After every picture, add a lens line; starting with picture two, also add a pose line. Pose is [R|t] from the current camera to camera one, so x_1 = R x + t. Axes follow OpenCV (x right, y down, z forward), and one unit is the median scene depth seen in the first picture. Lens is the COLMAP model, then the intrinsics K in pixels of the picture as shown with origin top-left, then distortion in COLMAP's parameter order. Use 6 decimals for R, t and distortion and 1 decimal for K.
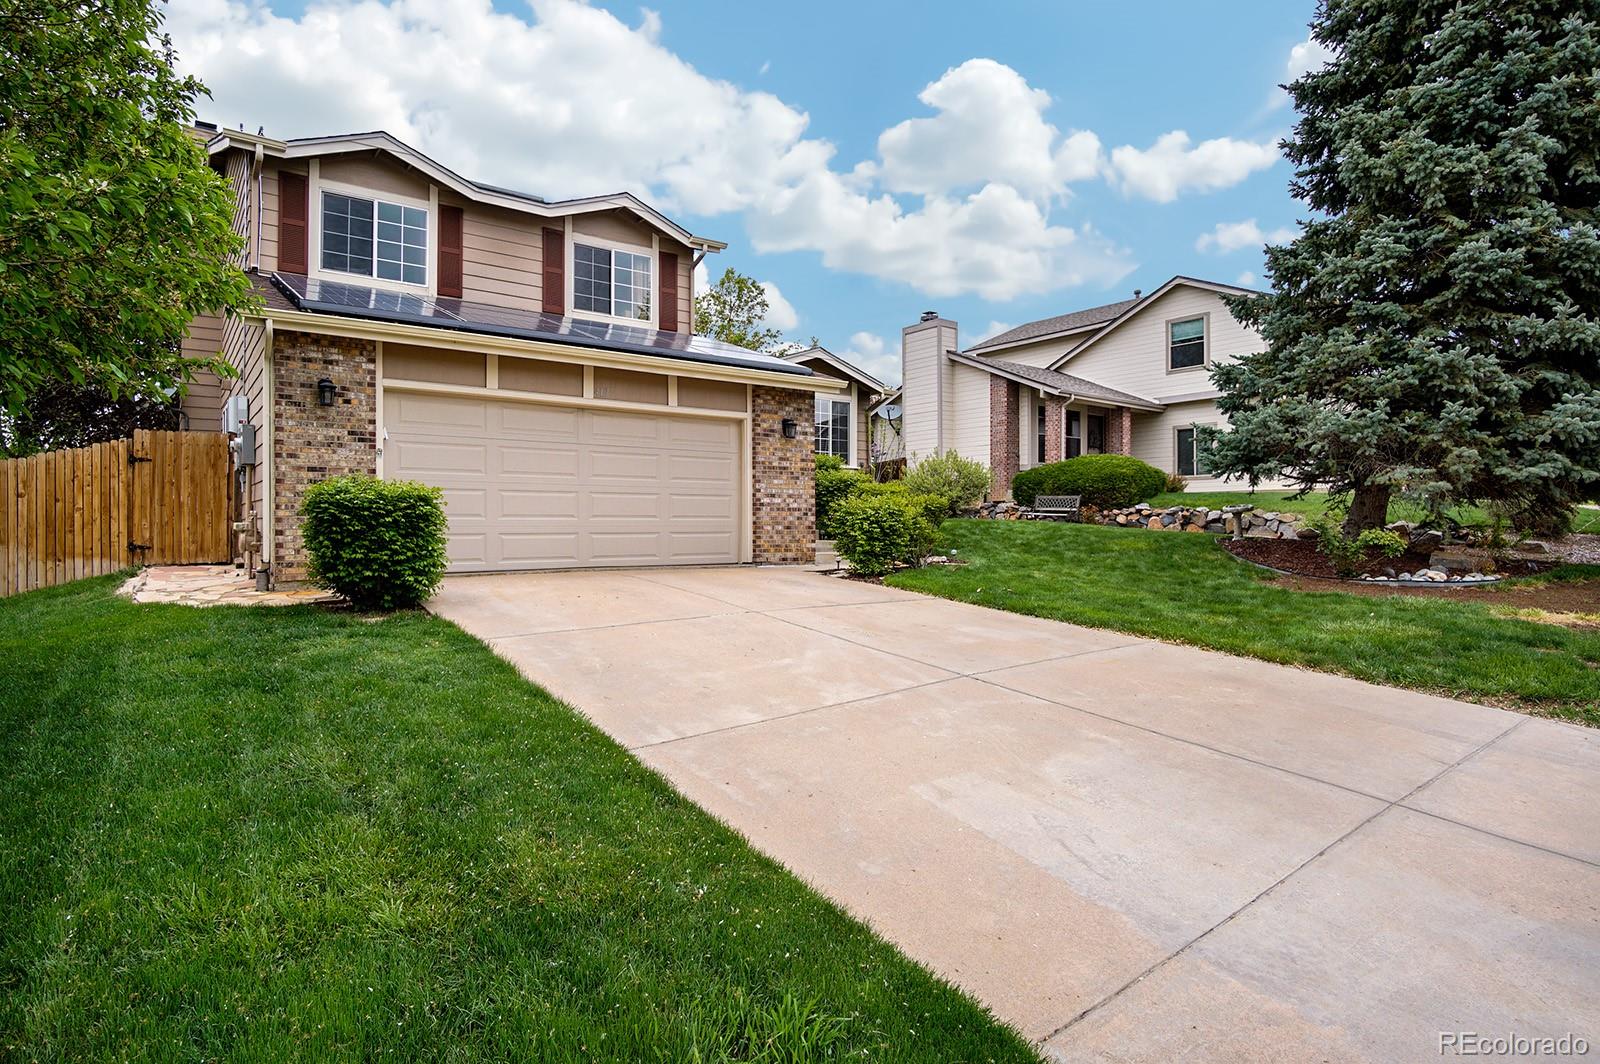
lens RADIAL K [[855.9, 0, 789.9], [0, 855.9, 524.7], [0, 0, 1]] dist [-0.028450, 0.001509]
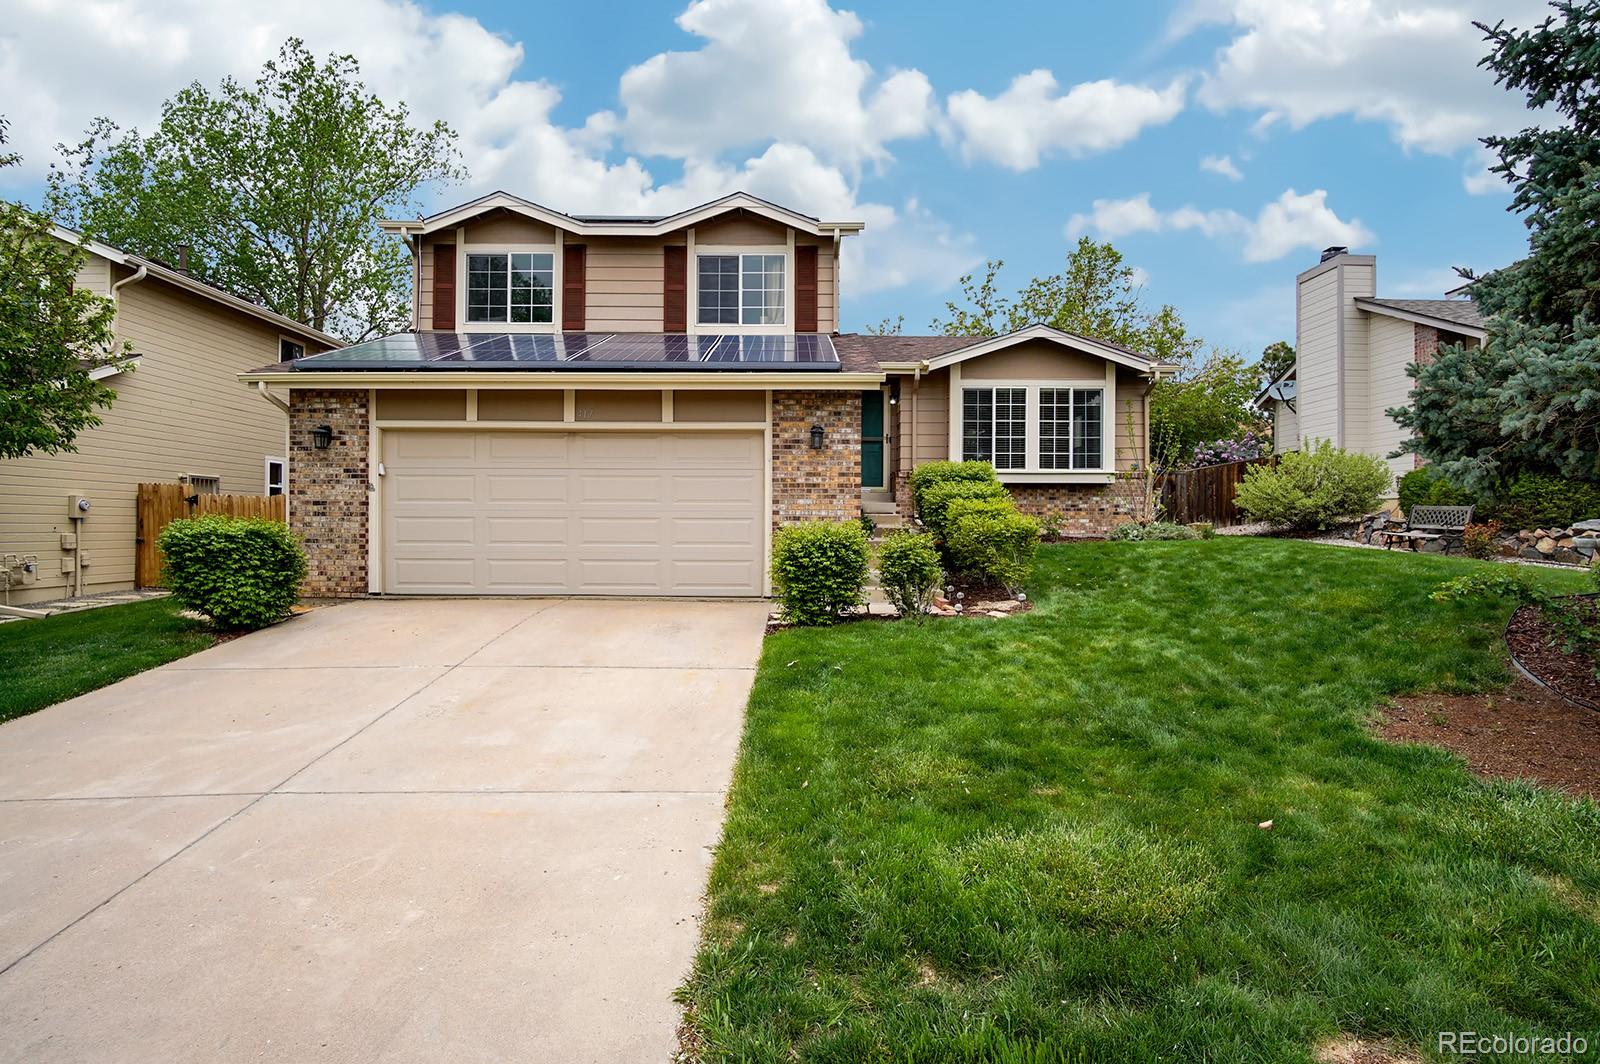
lens RADIAL K [[855.9, 0, 789.9], [0, 855.9, 524.7], [0, 0, 1]] dist [-0.028450, 0.001509]
pose [[0.800140, 0.005881, -0.599784, 0.473948], [-0.005113, 0.999982, 0.002985, -0.030007], [0.599792, 0.000678, 0.800156, 0.319515]]
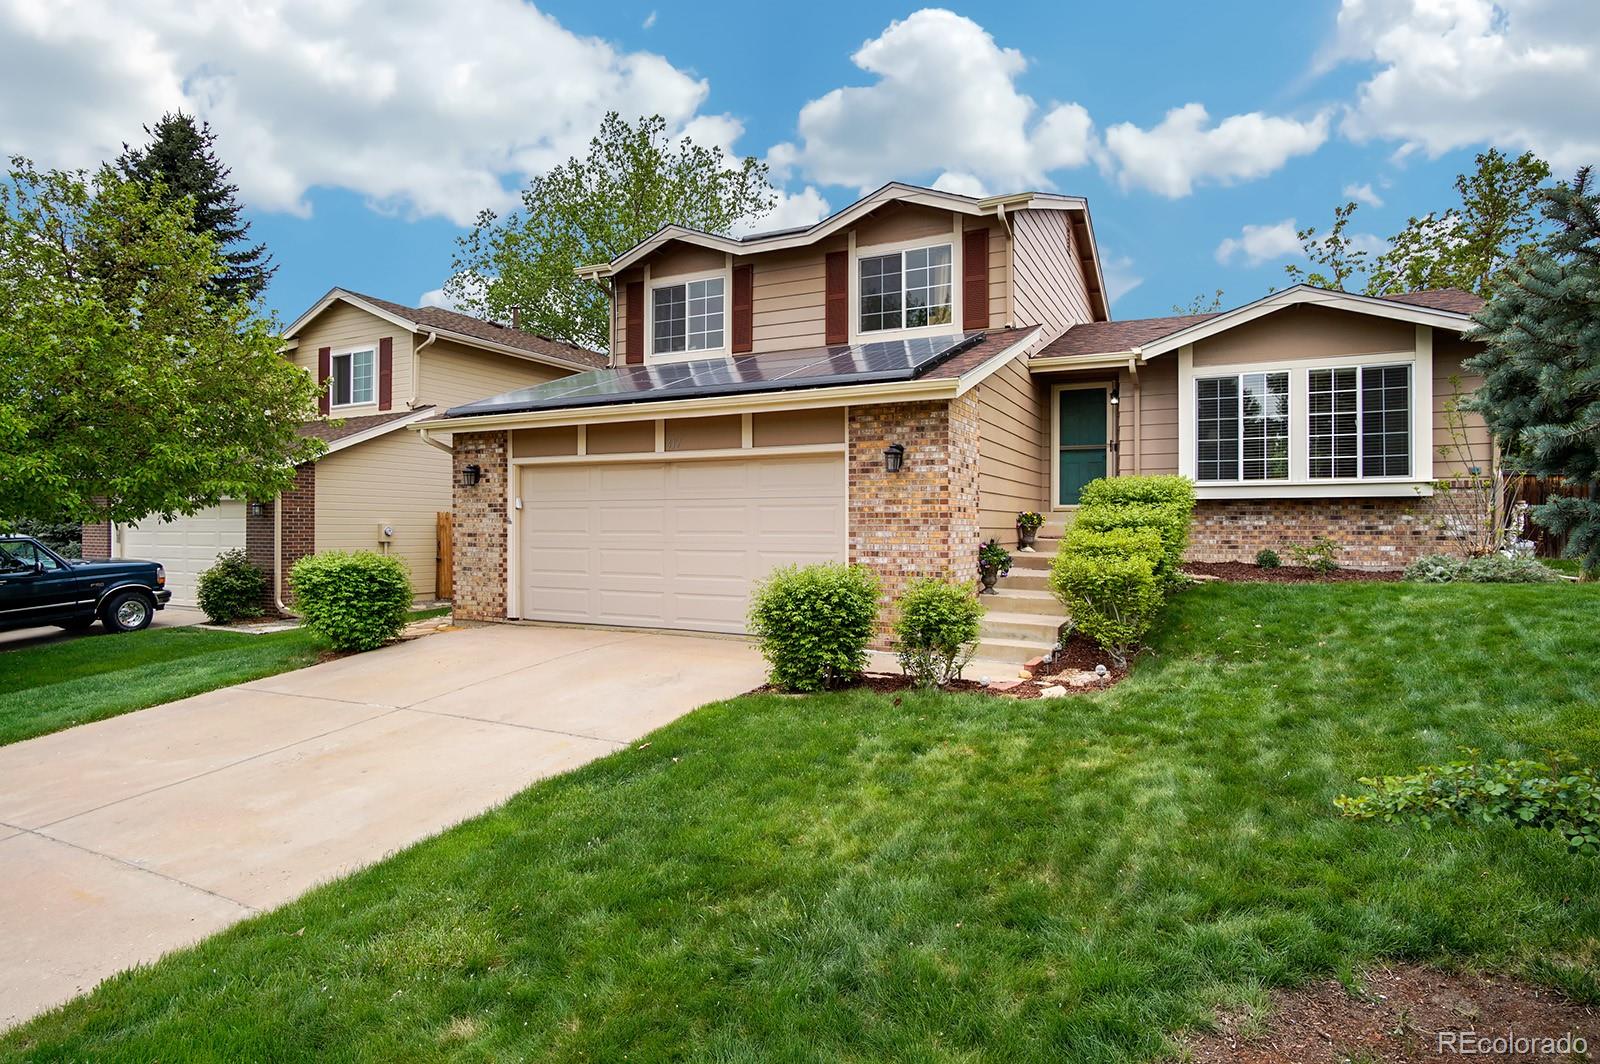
lens RADIAL K [[855.9, 0, 789.9], [0, 855.9, 524.7], [0, 0, 1]] dist [-0.028450, 0.001509]
pose [[0.440822, -0.000465, -0.897595, 0.589526], [-0.001069, 0.999999, -0.001044, -0.057052], [0.897594, 0.001420, 0.440821, 0.610669]]
